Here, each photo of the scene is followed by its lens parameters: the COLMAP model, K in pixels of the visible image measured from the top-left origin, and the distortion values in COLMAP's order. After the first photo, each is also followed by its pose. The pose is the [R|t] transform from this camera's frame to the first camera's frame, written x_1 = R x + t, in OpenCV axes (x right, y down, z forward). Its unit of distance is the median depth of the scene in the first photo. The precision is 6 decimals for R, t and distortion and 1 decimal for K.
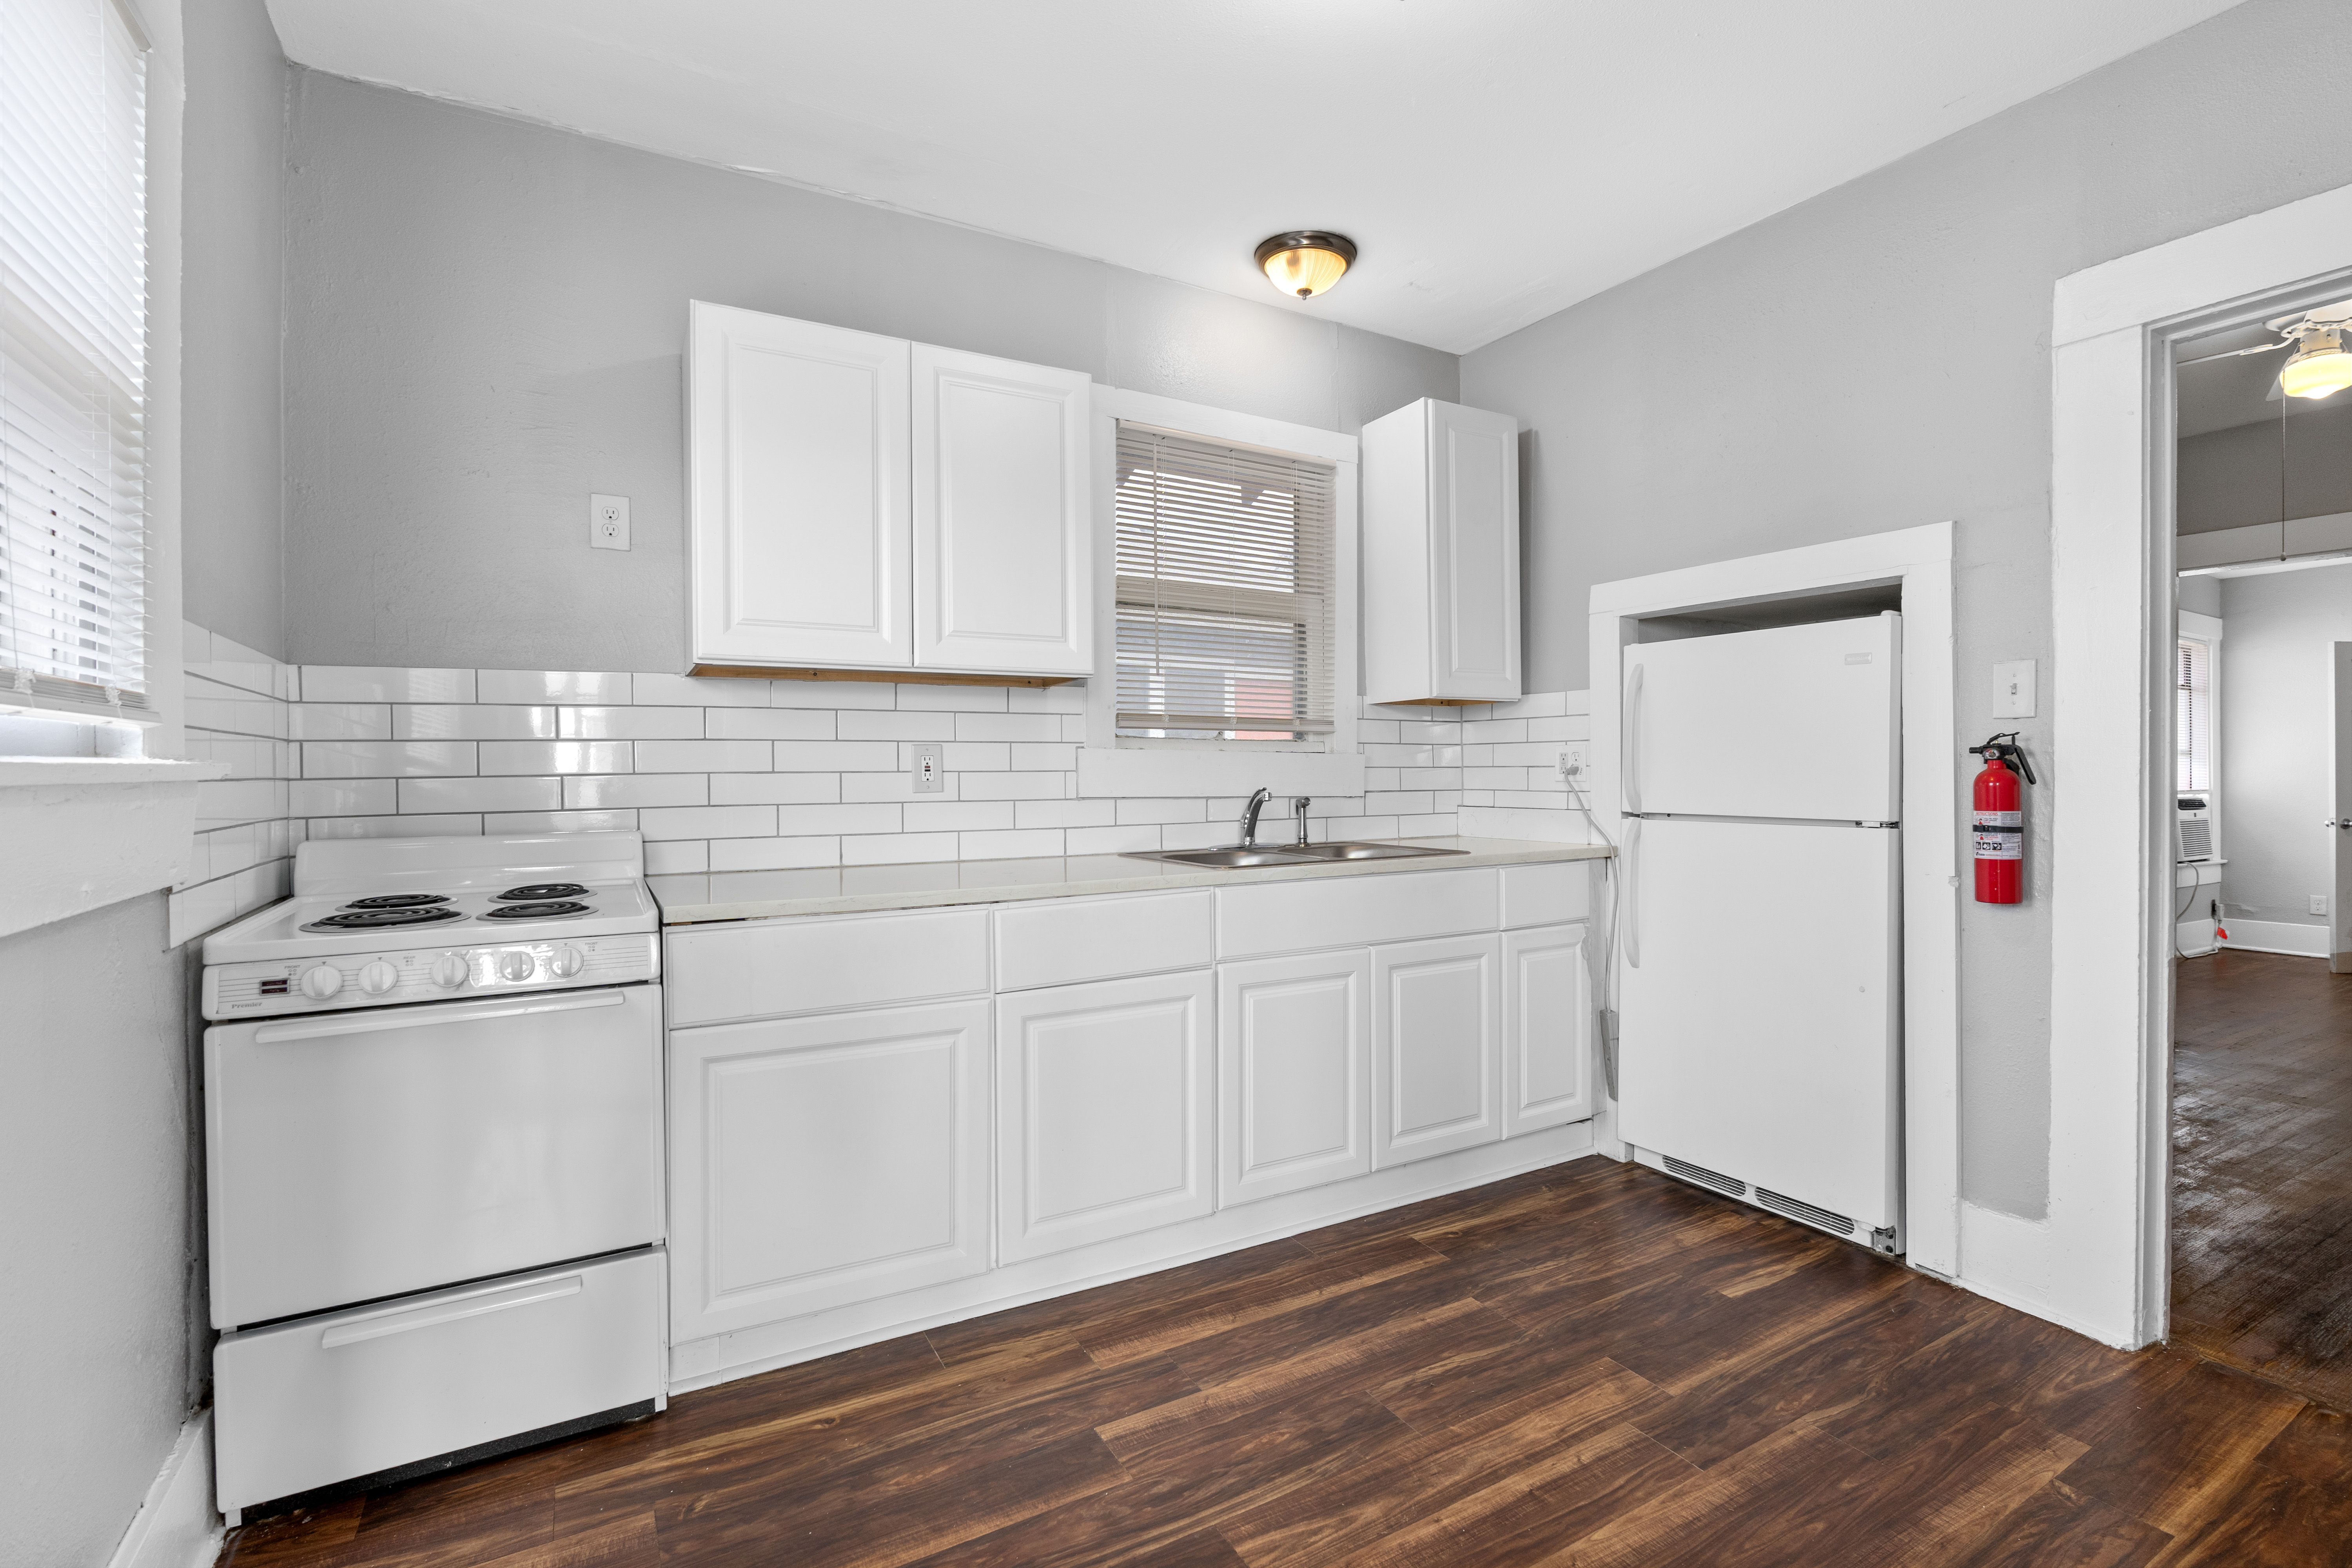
lens RADIAL K [[1060.5, 0, 1178.7], [0, 1060.5, 780.1], [0, 0, 1]] dist [-0.004067, -0.000315]
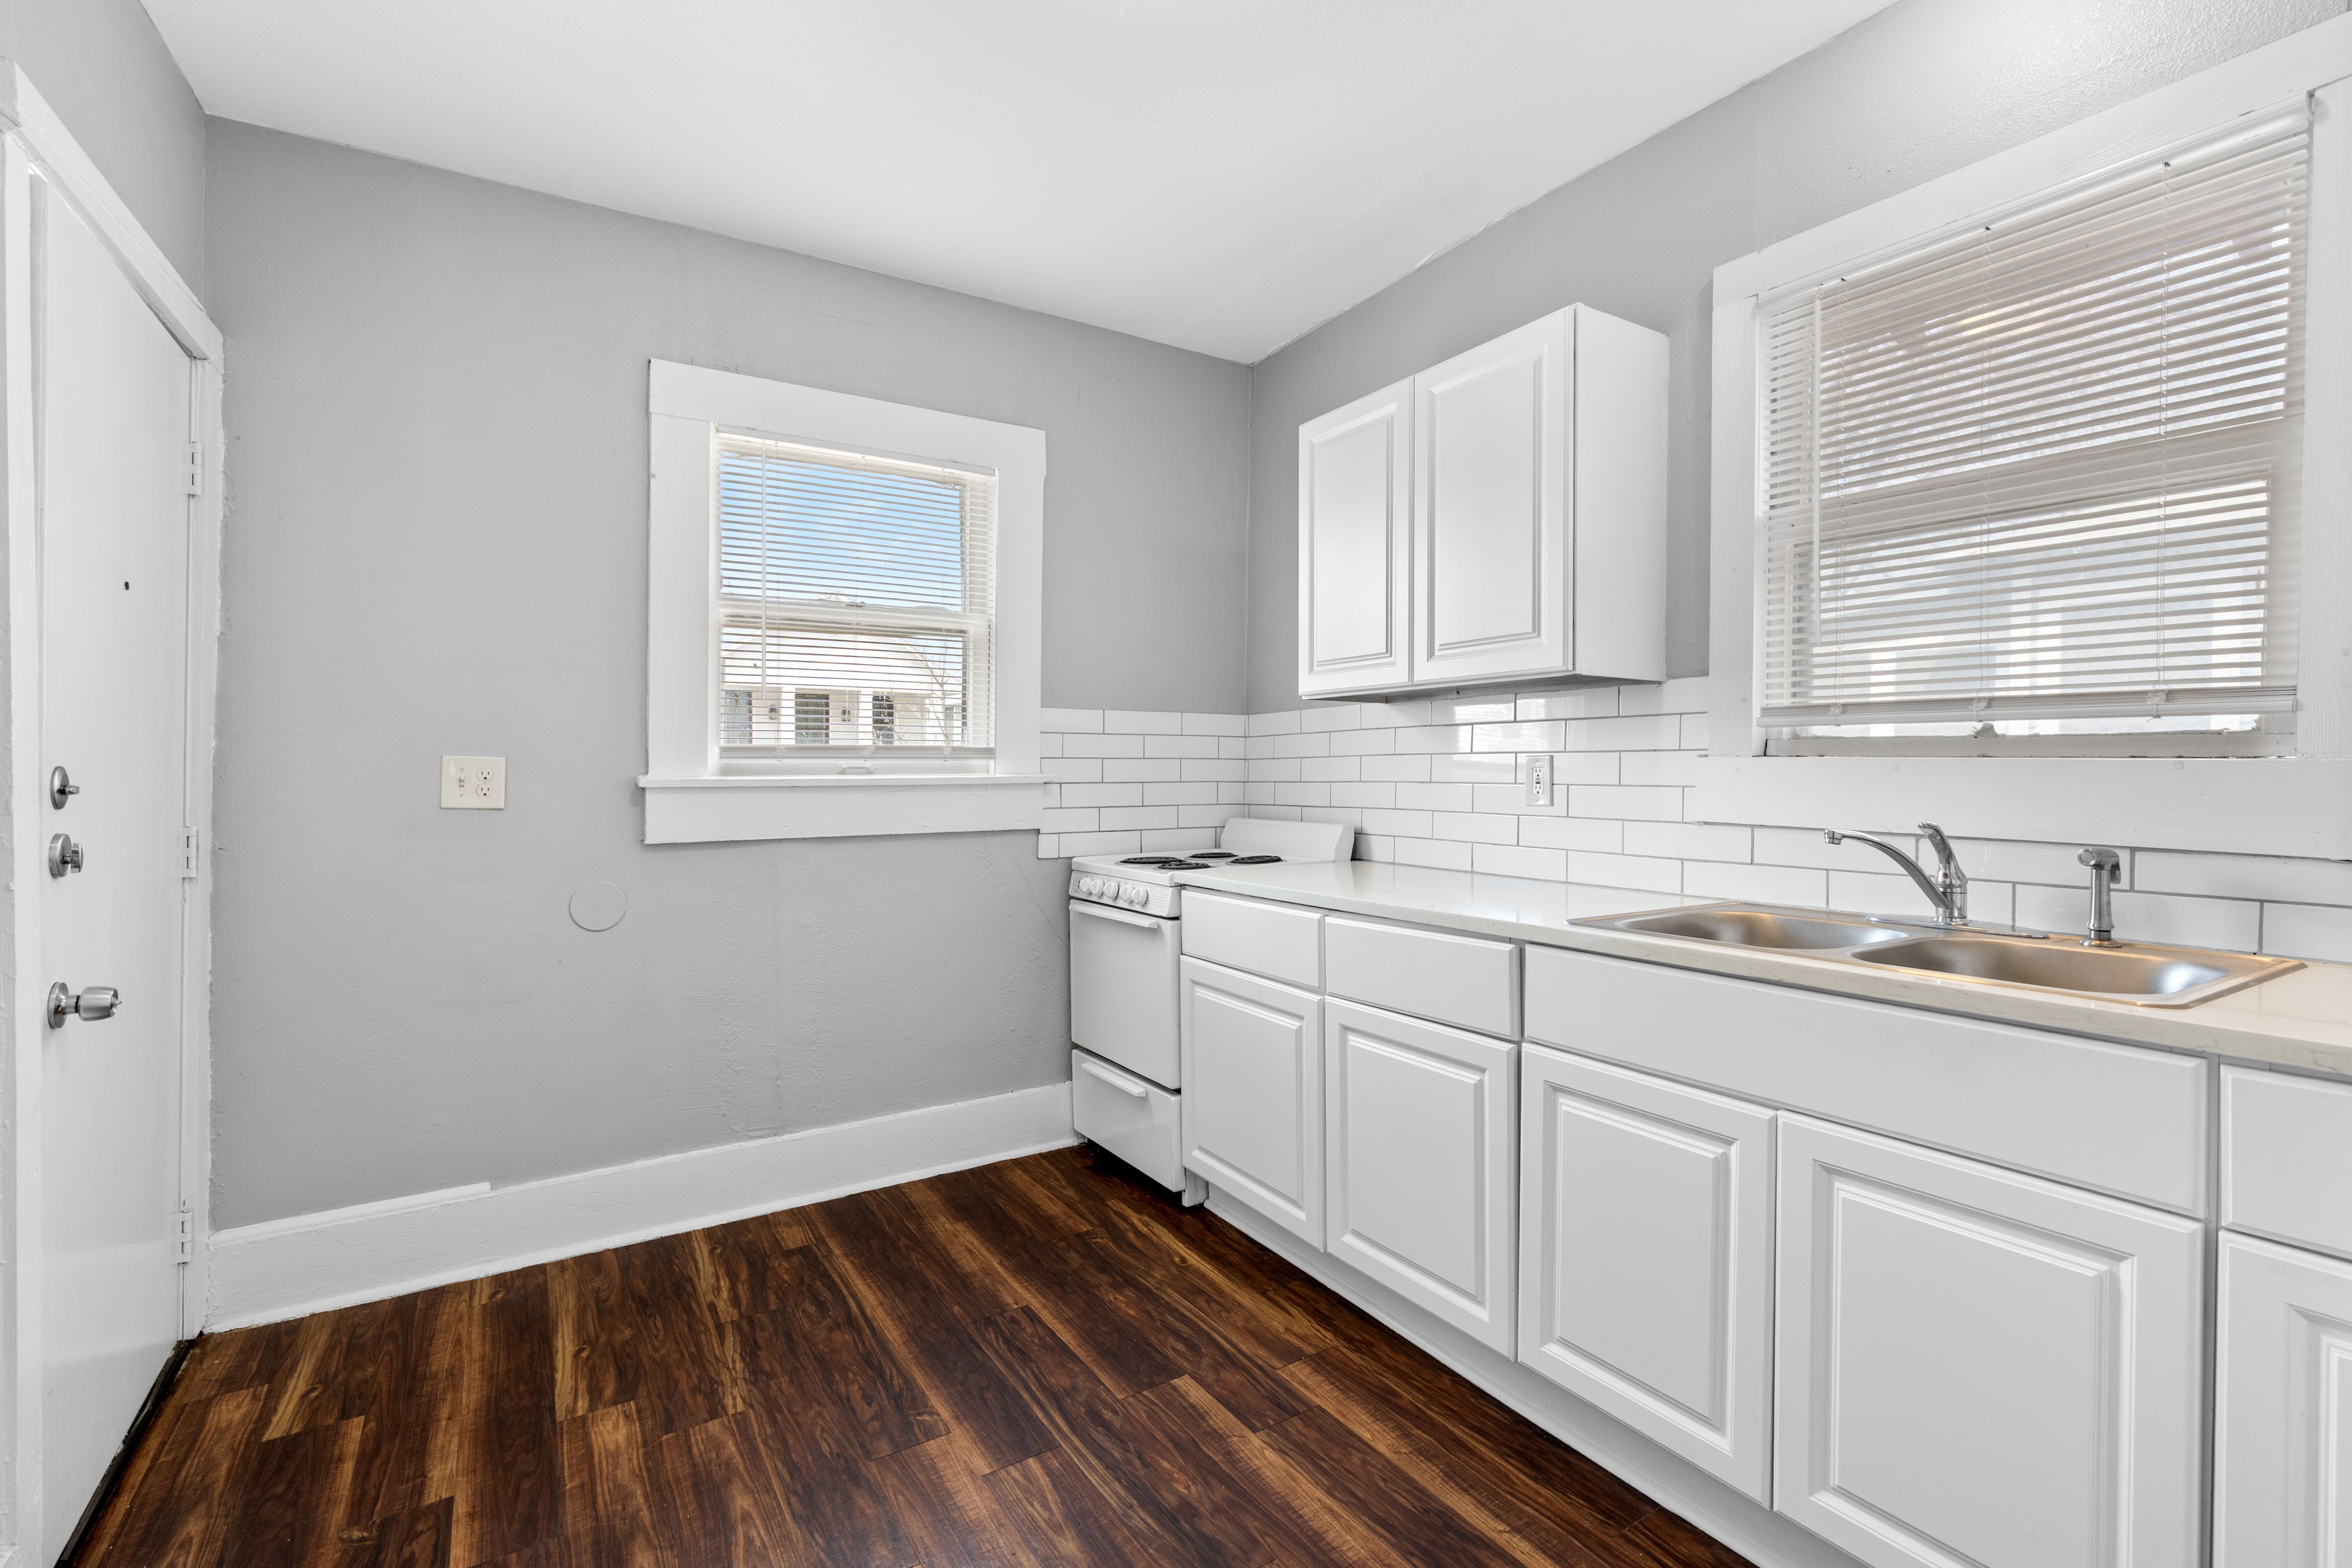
lens RADIAL K [[1060.5, 0, 1178.7], [0, 1060.5, 780.1], [0, 0, 1]] dist [-0.004067, -0.000315]
pose [[0.045573, 0.014460, -0.998856, 1.015862], [-0.008775, 0.999862, 0.014075, -0.032929], [0.998922, 0.008123, 0.045694, 0.920387]]
